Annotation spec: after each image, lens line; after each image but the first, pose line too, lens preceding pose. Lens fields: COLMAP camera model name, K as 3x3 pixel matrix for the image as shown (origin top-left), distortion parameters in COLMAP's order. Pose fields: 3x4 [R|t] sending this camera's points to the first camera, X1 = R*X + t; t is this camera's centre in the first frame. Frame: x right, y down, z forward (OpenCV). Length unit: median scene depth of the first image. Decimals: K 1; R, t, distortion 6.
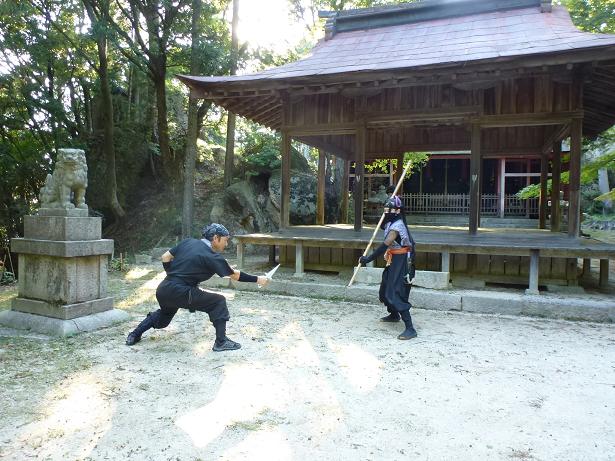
lens RADIAL K [[441.5, 0, 307.9], [0, 441.5, 235.0], [0, 0, 1]] dist [-0.071692, 0.022106]
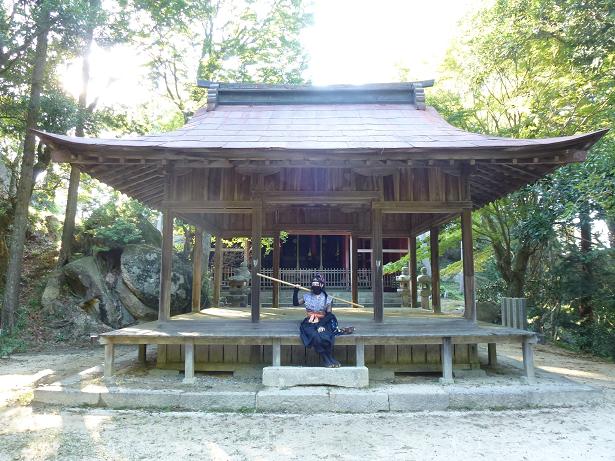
lens RADIAL K [[441.5, 0, 306.0], [0, 441.5, 231.1], [0, 0, 1]] dist [-0.071692, 0.022106]
pose [[0.929323, 0.028799, 0.368143, -0.124390], [0.032491, 0.986711, -0.159206, -0.046863], [-0.367835, 0.159915, 0.916037, 0.133236]]
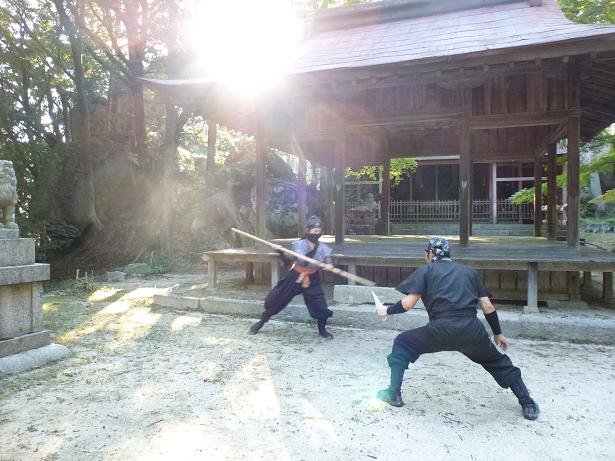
lens RADIAL K [[441.5, 0, 310.6], [0, 441.5, 231.2], [0, 0, 1]] dist [-0.071692, 0.022106]
pose [[0.999622, -0.019103, 0.019749, 0.037076], [0.019613, 0.999470, -0.025969, -0.014216], [-0.019243, 0.026347, 0.999468, 0.086753]]
